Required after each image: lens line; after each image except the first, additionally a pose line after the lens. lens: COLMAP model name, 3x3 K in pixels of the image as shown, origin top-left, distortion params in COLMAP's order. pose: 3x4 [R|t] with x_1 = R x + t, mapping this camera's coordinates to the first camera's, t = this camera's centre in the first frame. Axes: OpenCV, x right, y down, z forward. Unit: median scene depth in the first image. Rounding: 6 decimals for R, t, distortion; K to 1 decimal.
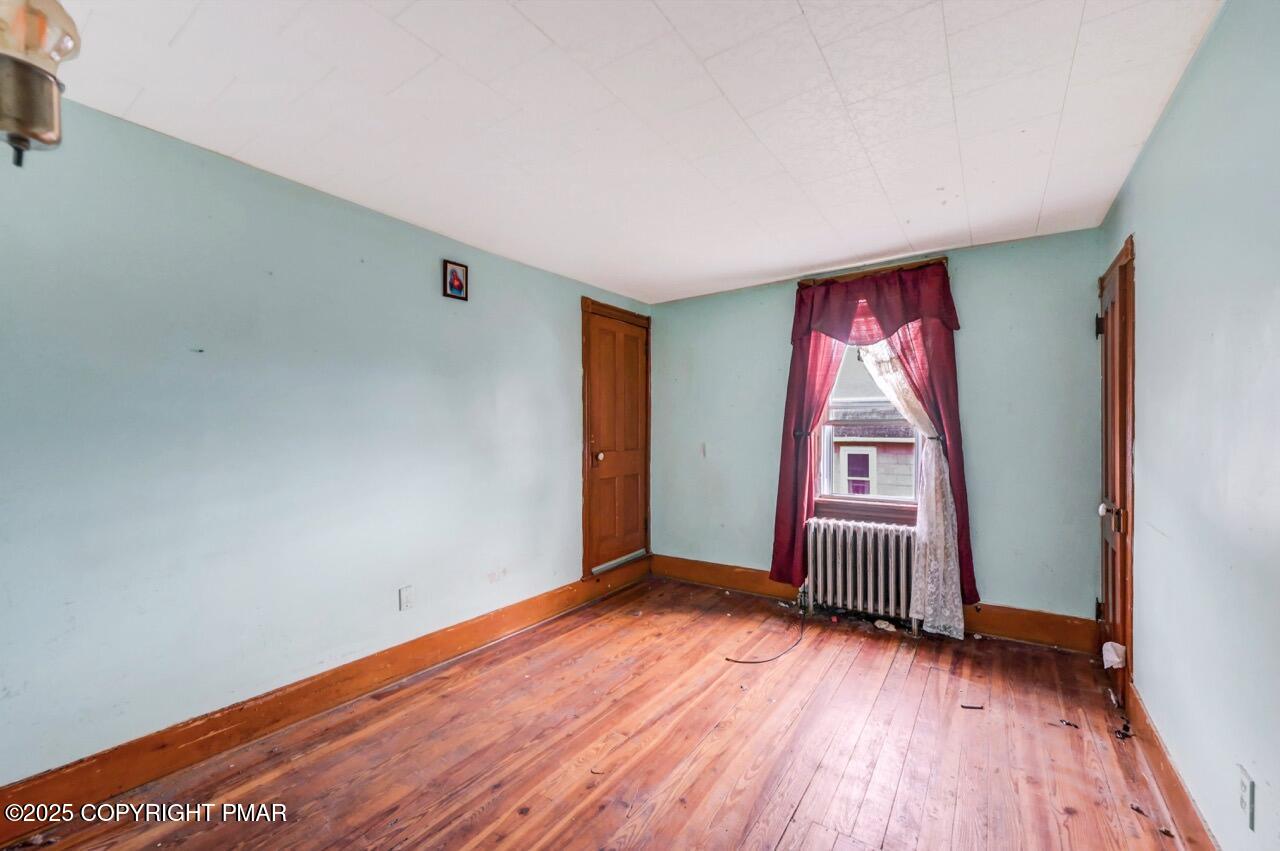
lens RADIAL K [[510.8, 0, 645.0], [0, 510.8, 432.6], [0, 0, 1]] dist [-0.000085, -0.000080]
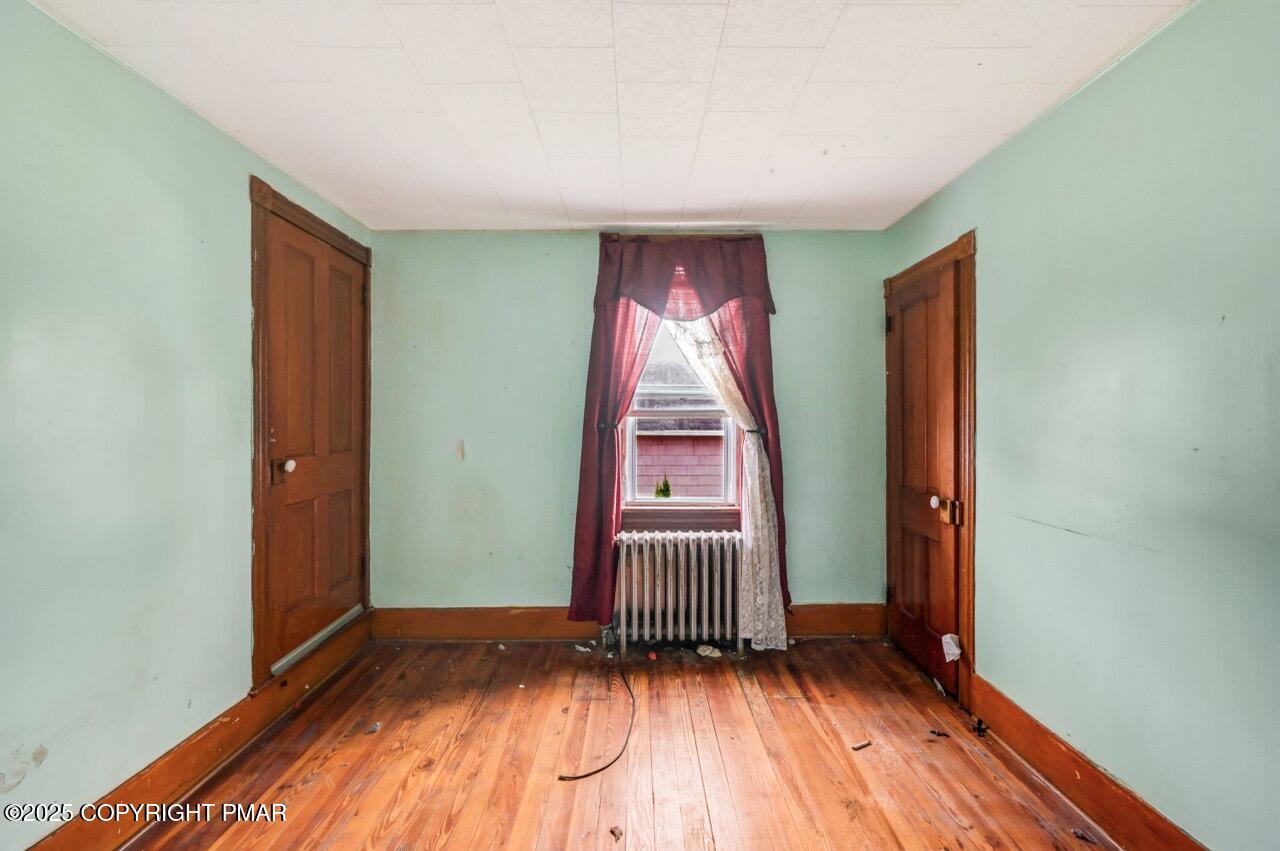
lens RADIAL K [[505.2, 0, 640.0], [0, 505.2, 425.5], [0, 0, 1]] dist [0.001378, 0.000015]
pose [[0.819803, 0.001310, 0.572645, -0.105634], [-0.001112, 0.999999, -0.000695, 0.001379], [-0.572645, -0.000067, 0.819803, 0.365081]]
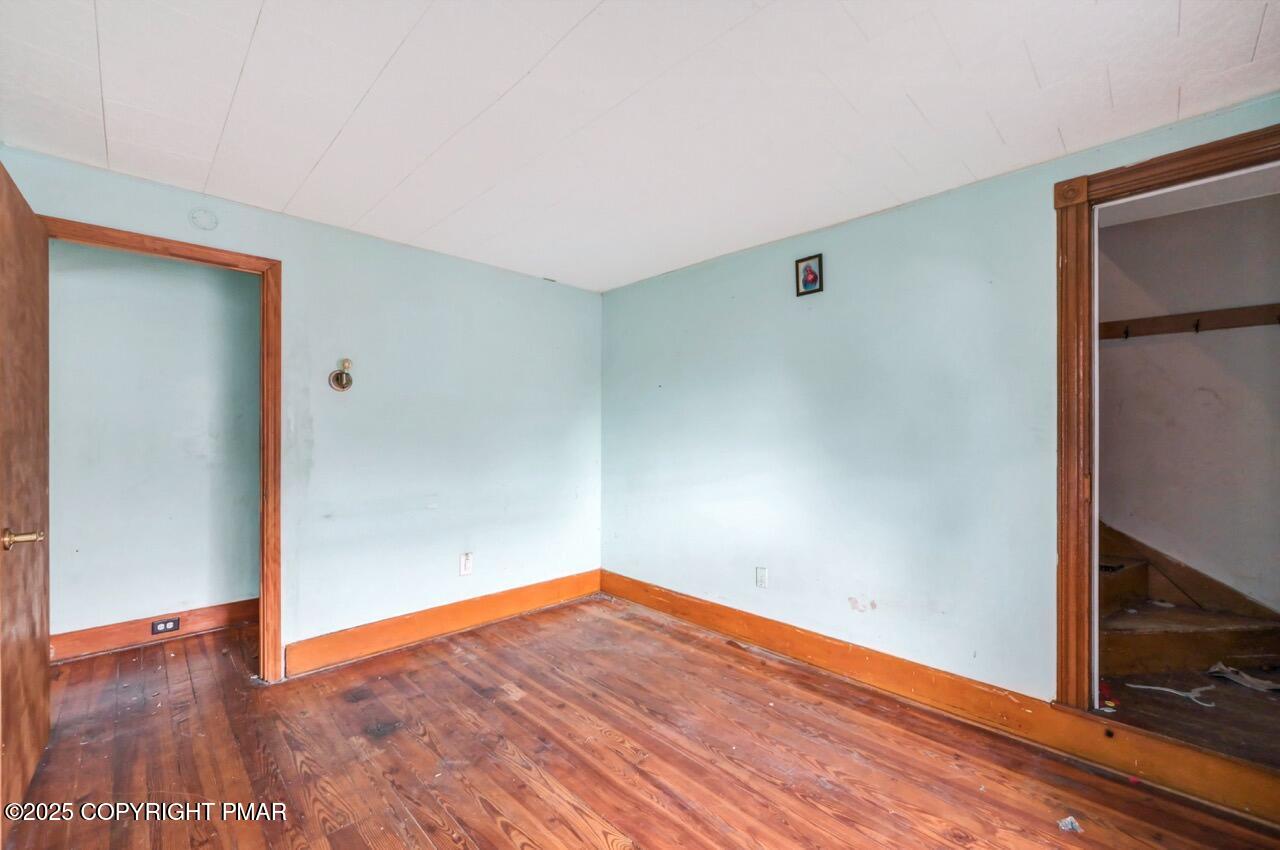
lens RADIAL K [[510.8, 0, 645.0], [0, 510.8, 432.1], [0, 0, 1]] dist [-0.000085, -0.000080]
pose [[-0.179174, 0.002872, -0.983813, 0.559775], [-0.004786, 0.999981, 0.003791, -0.002494], [0.983806, 0.005388, -0.179157, 0.762093]]
